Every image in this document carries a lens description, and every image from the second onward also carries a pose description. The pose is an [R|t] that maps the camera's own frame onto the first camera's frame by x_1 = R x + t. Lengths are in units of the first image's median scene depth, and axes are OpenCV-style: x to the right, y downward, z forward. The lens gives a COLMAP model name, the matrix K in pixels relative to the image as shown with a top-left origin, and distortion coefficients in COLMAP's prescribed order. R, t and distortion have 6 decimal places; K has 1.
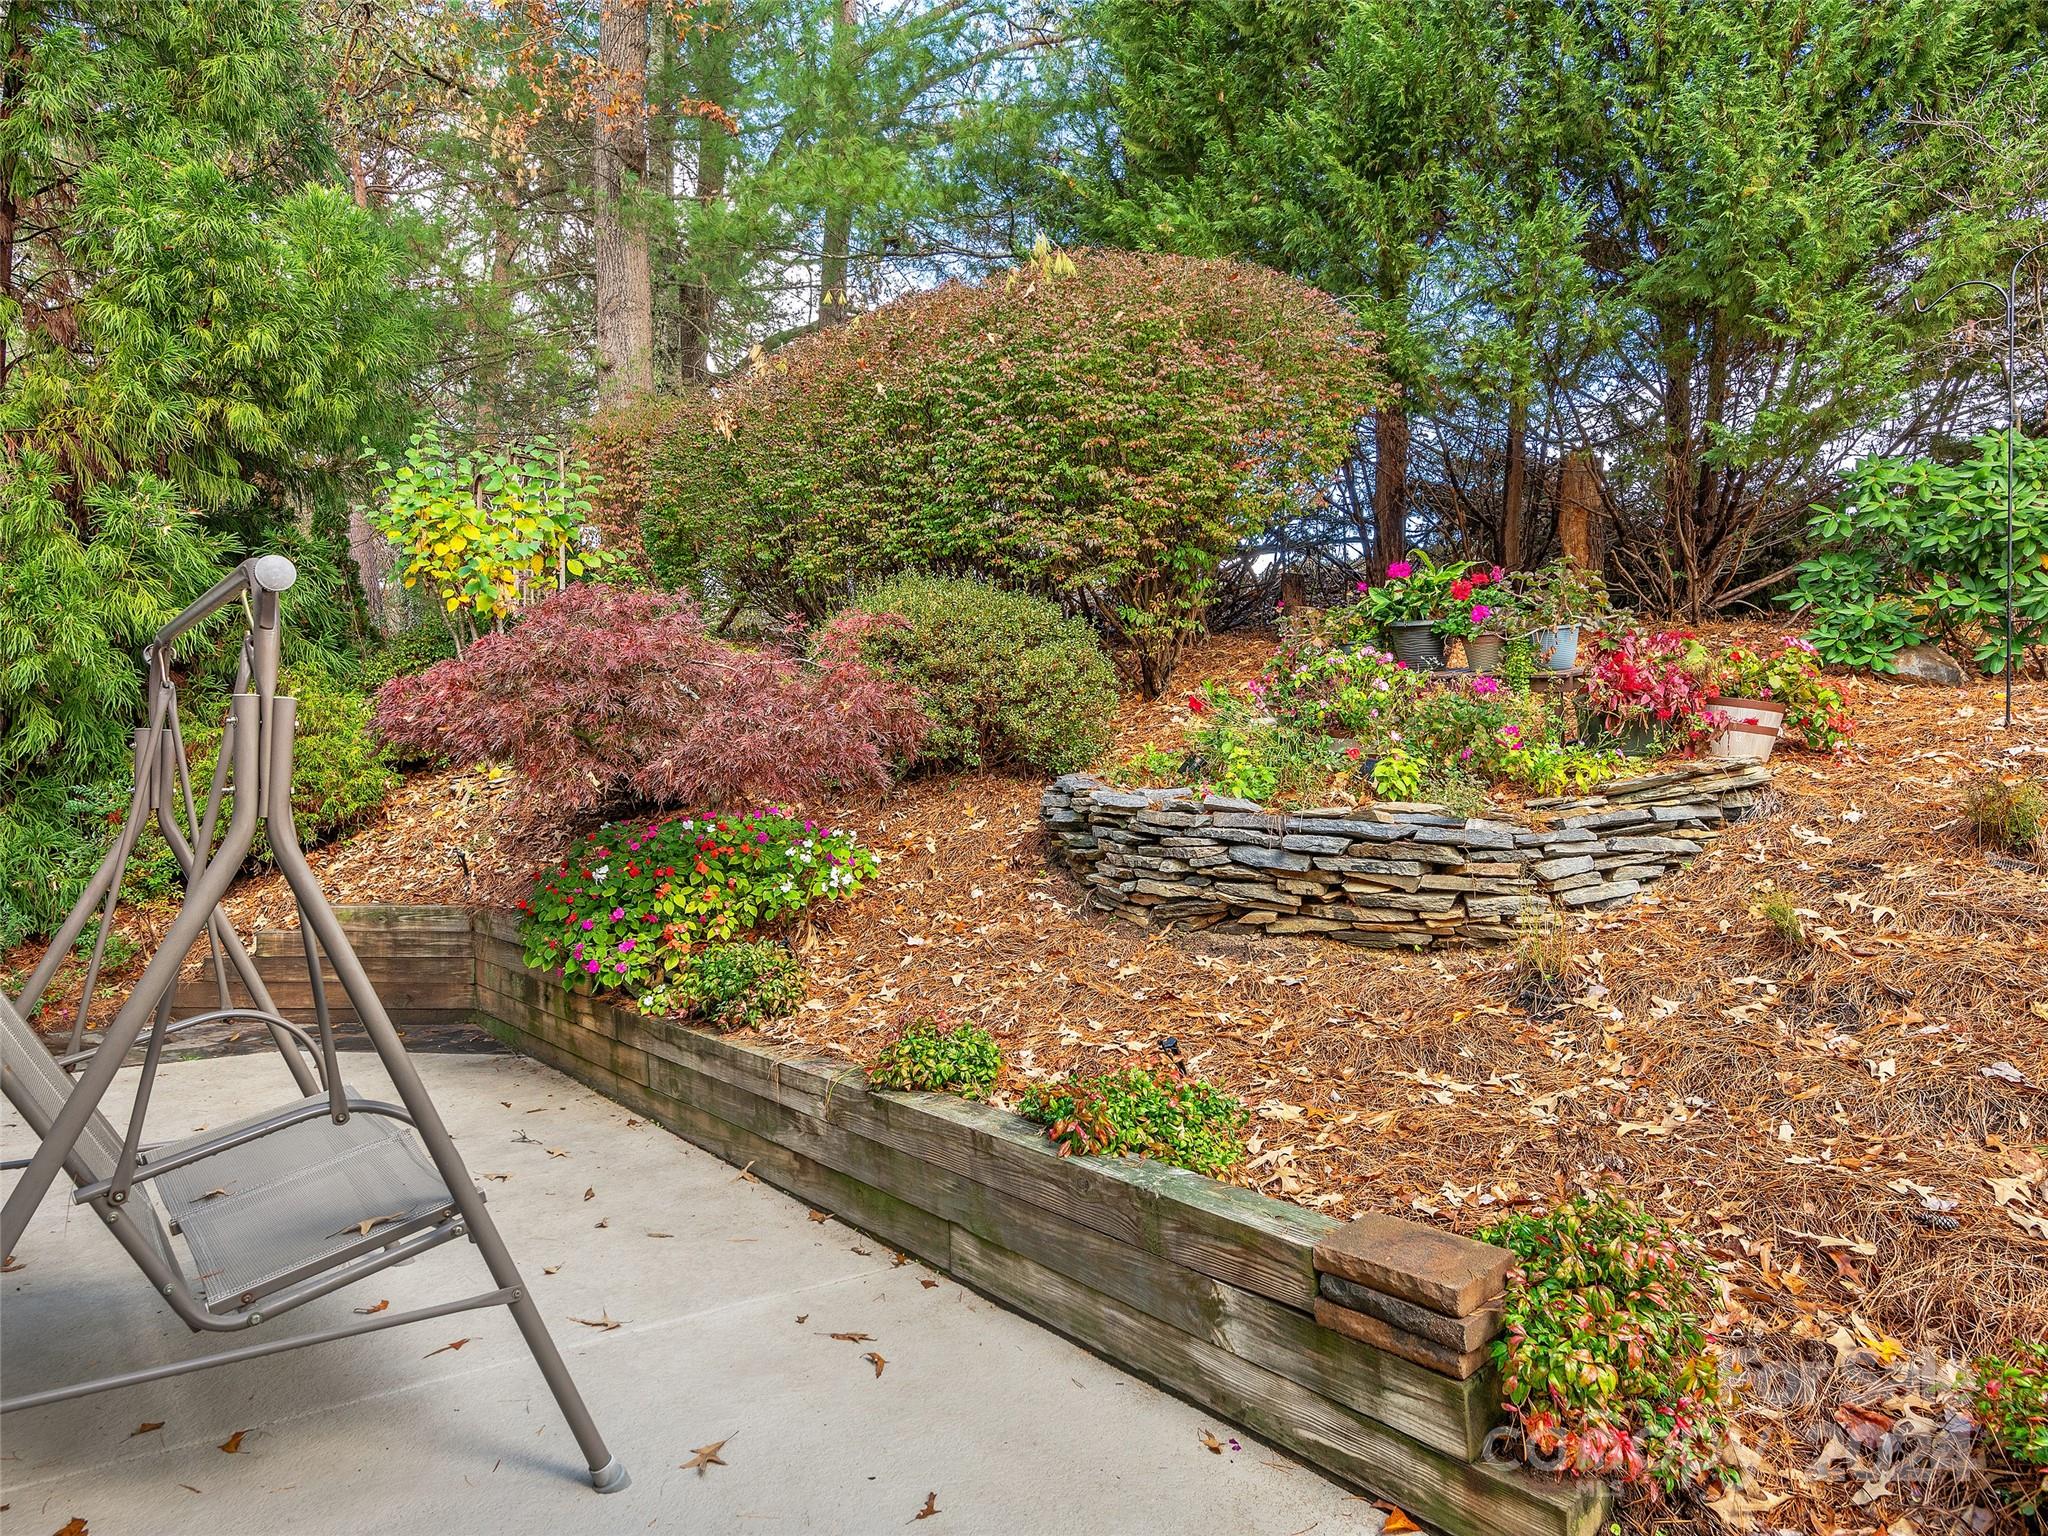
lens RADIAL K [[1281.5, 0, 1016.0], [0, 1281.5, 765.5], [0, 0, 1]] dist [0.037762, -0.029067]
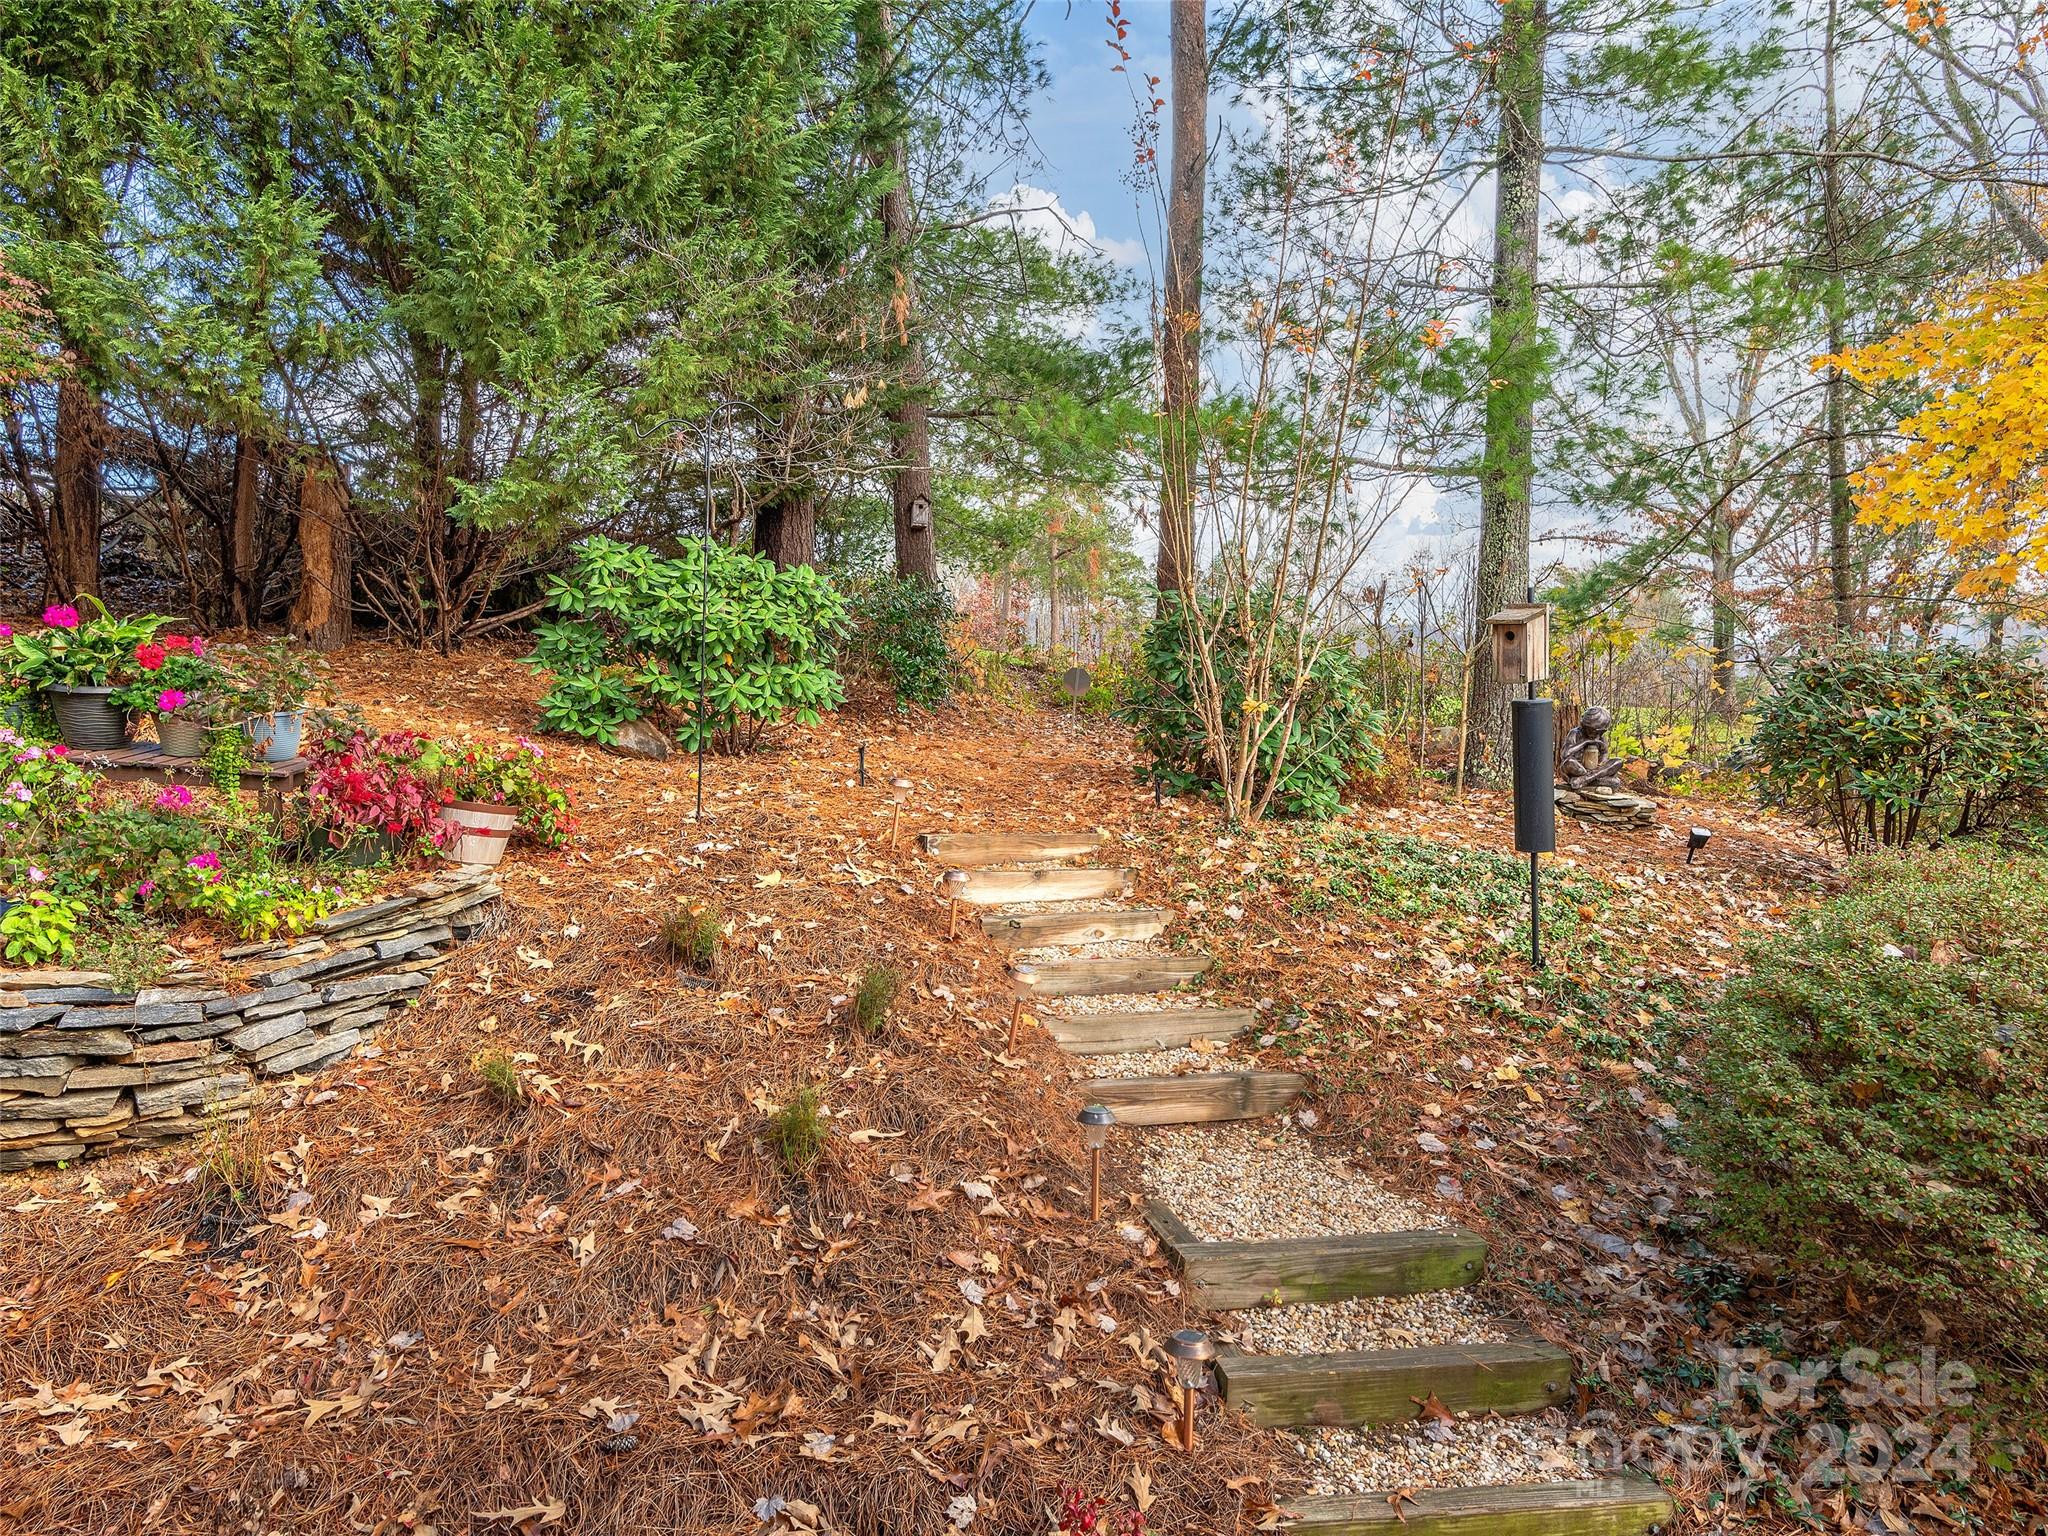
lens RADIAL K [[1281.5, 0, 1016.0], [0, 1281.5, 765.5], [0, 0, 1]] dist [0.037762, -0.029067]
pose [[0.628723, -0.004336, 0.777617, 0.069688], [-0.031711, 0.999010, 0.031210, -0.138150], [-0.776983, -0.044282, 0.627963, 0.084711]]
